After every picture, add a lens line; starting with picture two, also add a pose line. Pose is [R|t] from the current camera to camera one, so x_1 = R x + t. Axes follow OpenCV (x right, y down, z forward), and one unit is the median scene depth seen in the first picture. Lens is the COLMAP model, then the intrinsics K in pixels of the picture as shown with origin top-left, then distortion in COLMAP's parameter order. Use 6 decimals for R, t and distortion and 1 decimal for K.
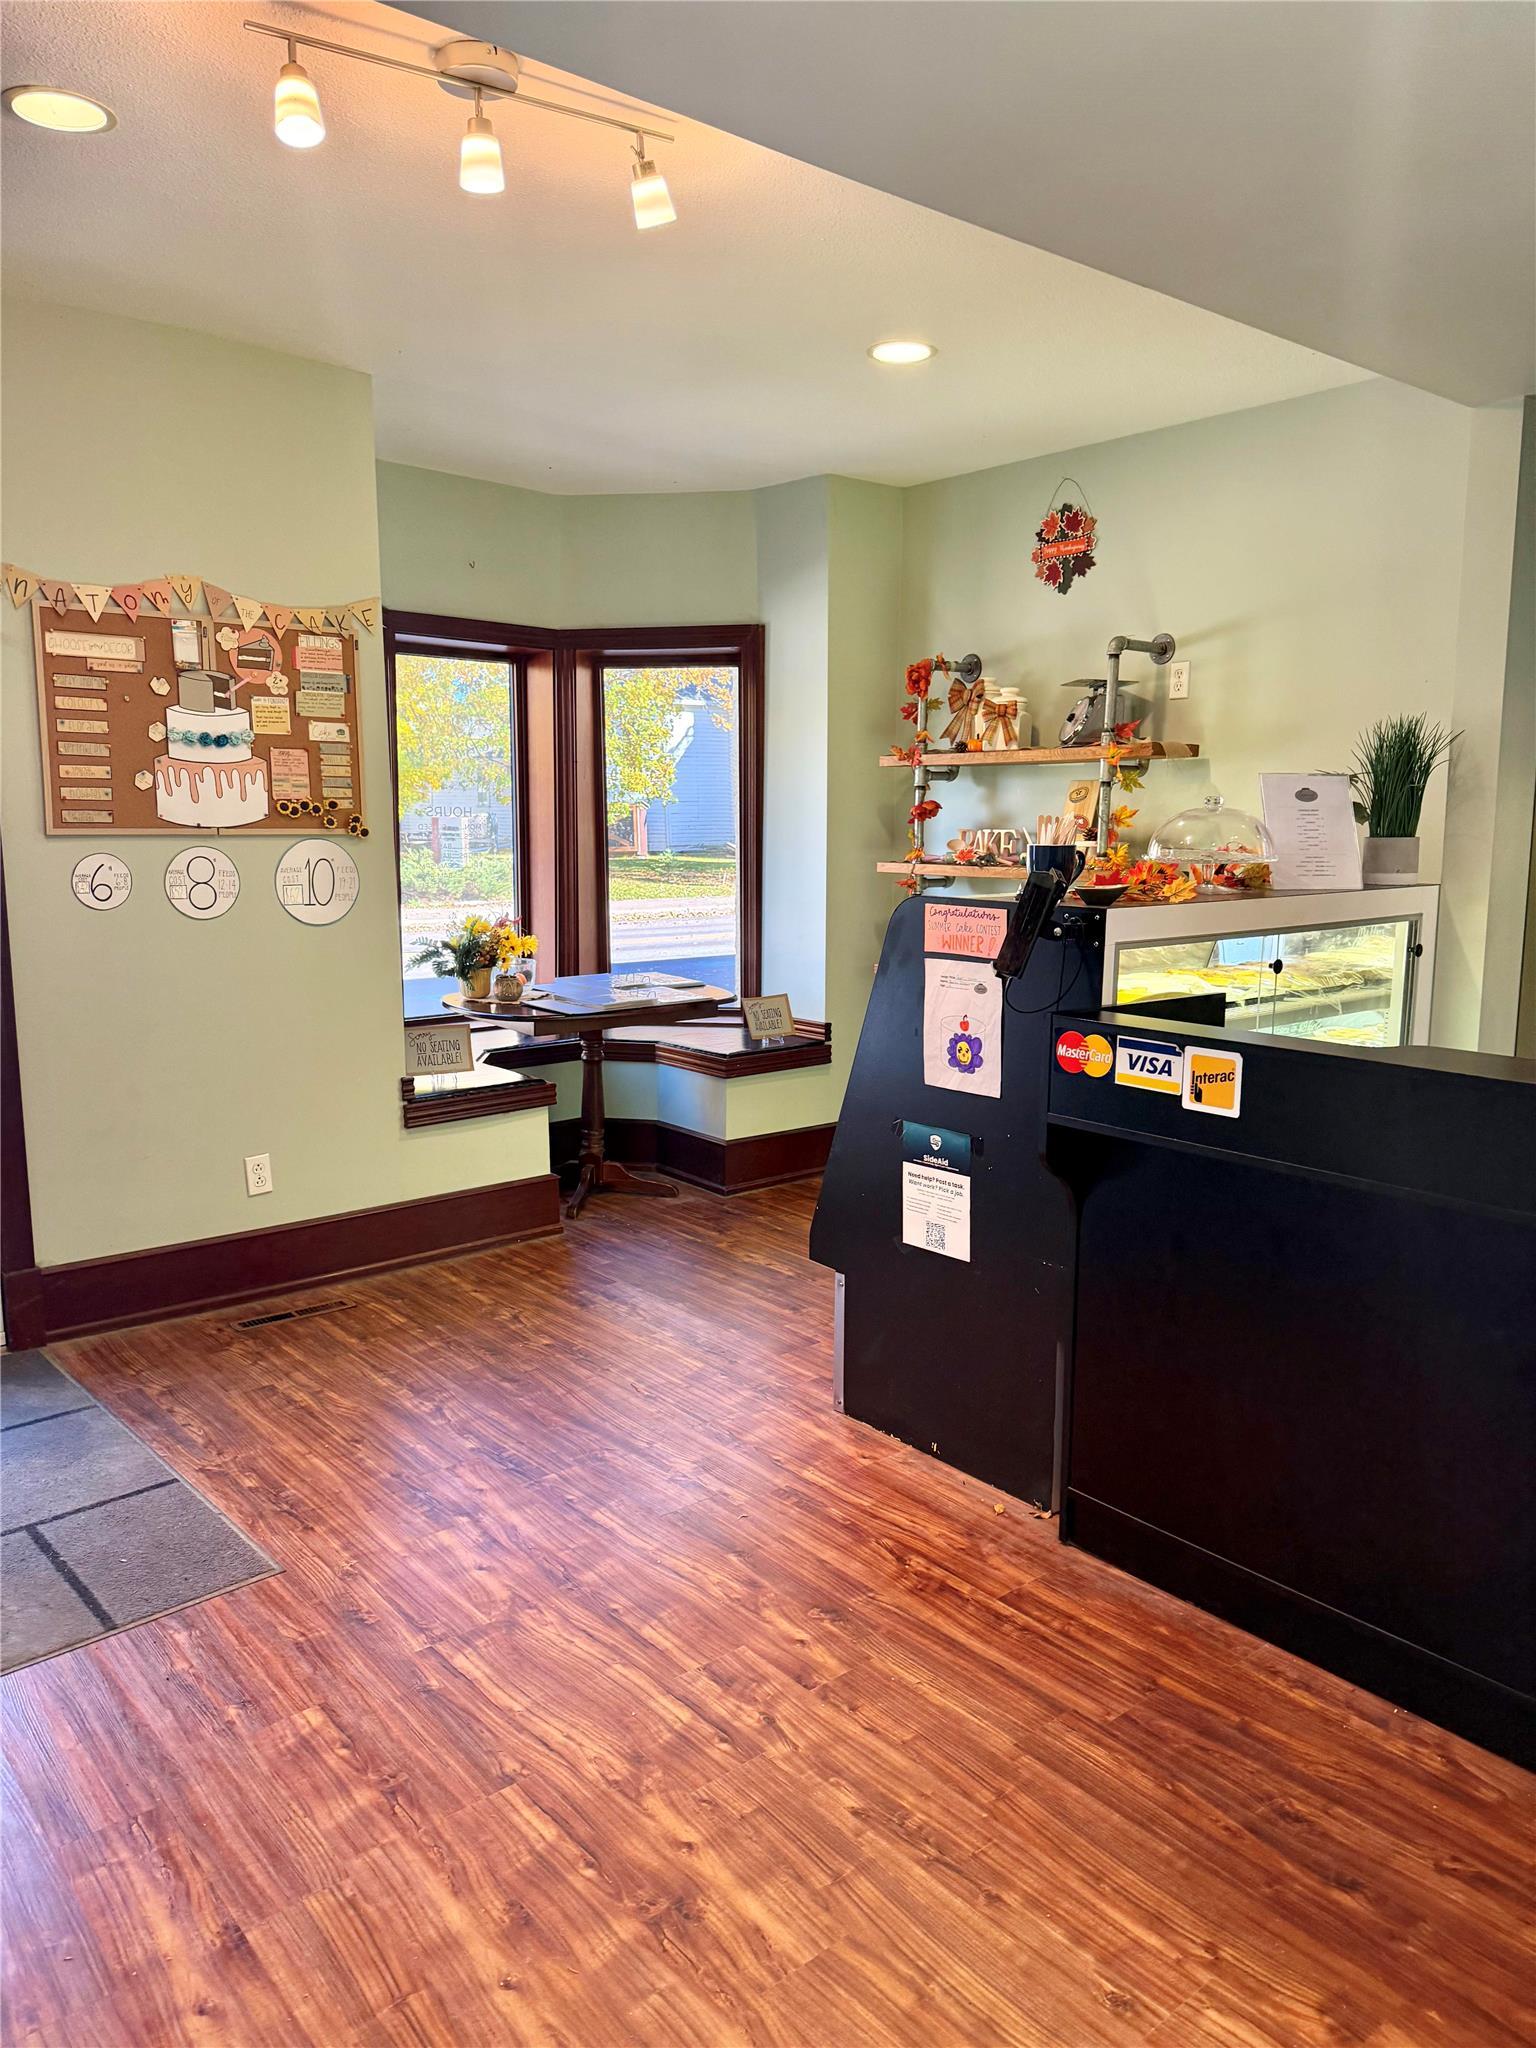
lens RADIAL K [[1434.3, 0, 800.4], [0, 1434.3, 1026.5], [0, 0, 1]] dist [0.114856, -0.175886]
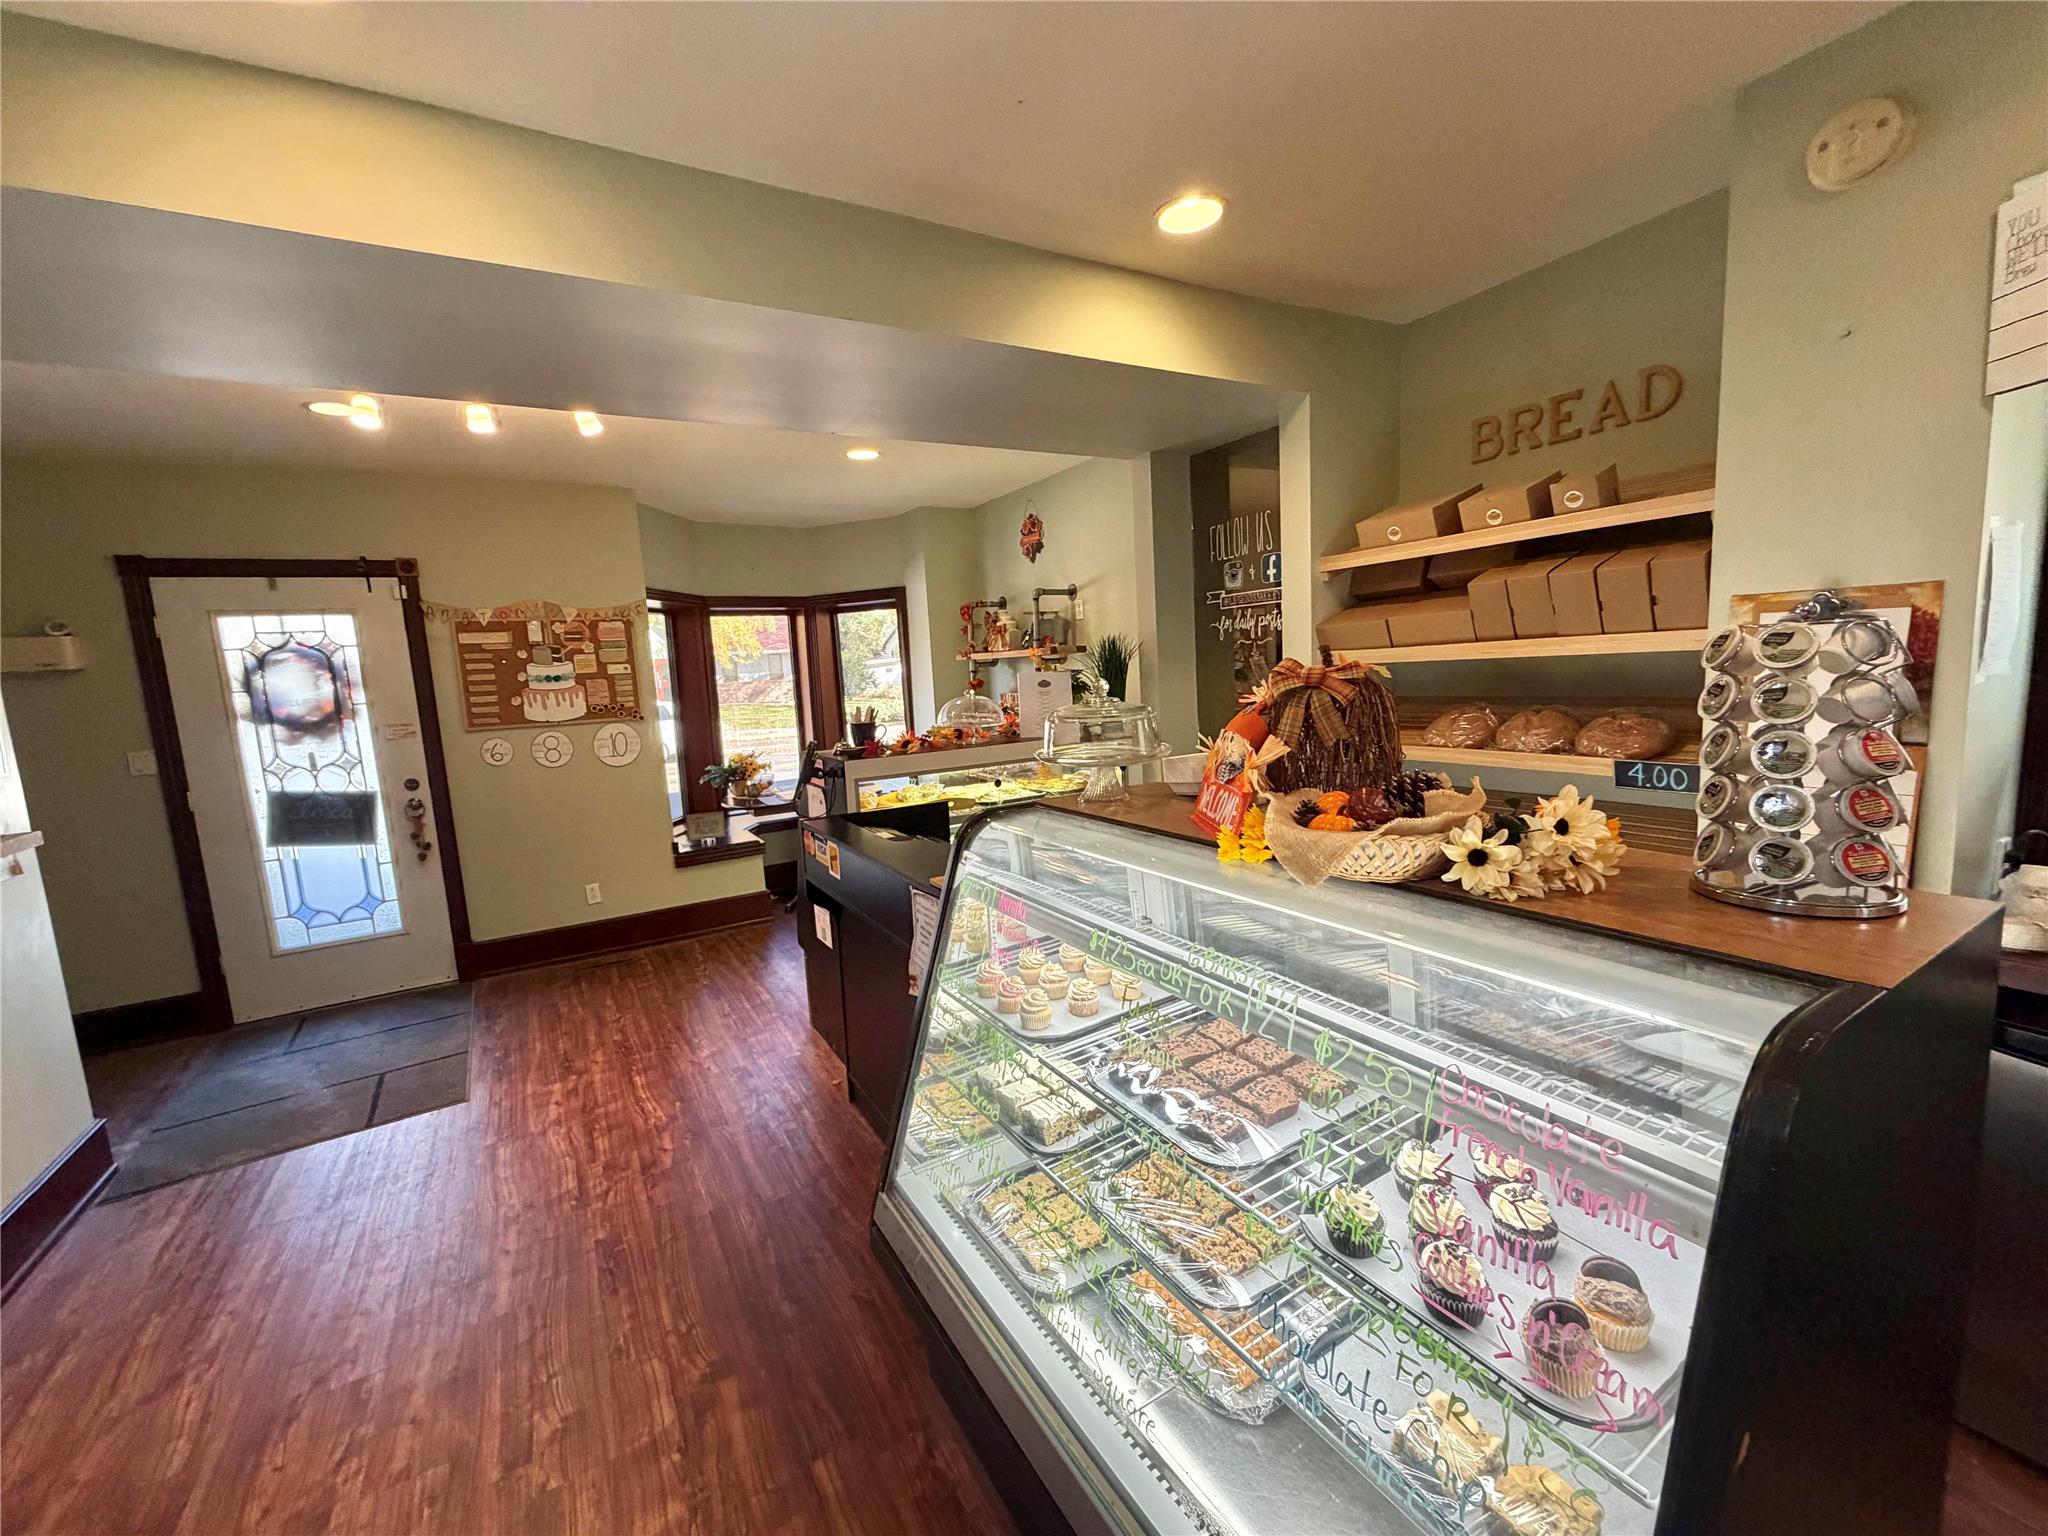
lens RADIAL K [[819.1, 0, 1014.1], [0, 819.1, 771.5], [0, 0, 1]] dist [0.003076, 0.000051]
pose [[0.983162, -0.031535, -0.179992, 0.410816], [0.028894, 0.999433, -0.017276, -0.029459], [0.180435, 0.011784, 0.983516, 0.003961]]
